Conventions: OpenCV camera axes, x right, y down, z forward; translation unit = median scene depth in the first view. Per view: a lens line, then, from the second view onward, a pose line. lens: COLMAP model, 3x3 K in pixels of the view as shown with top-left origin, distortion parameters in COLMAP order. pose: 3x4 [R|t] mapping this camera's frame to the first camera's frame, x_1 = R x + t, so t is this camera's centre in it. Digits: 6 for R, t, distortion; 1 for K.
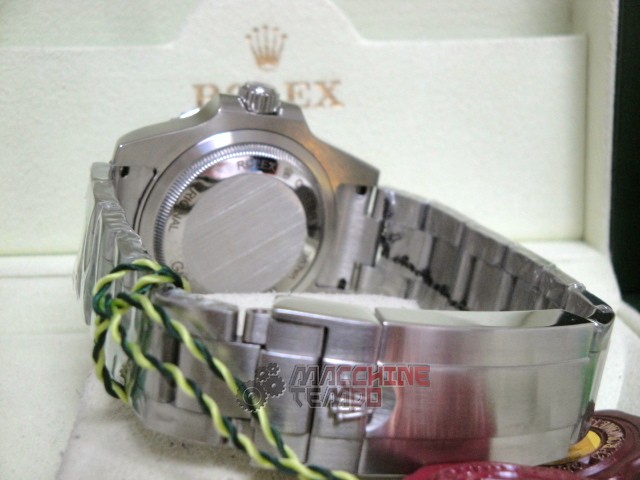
lens RADIAL K [[999.7, 0, 338.9], [0, 999.7, 207.6], [0, 0, 1]] dist [0.117751, 0.000000]
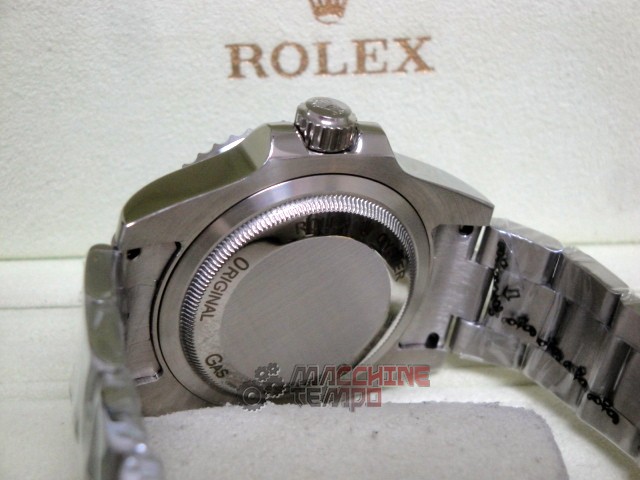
lens RADIAL K [[999.7, 0, 329.1], [0, 999.7, 216.7], [0, 0, 1]] dist [0.117751, 0.000000]
pose [[0.999264, 0.008626, -0.037381, -0.048099], [0.000698, 0.970141, 0.242543, -0.198119], [0.038357, -0.242390, 0.969420, 0.304575]]
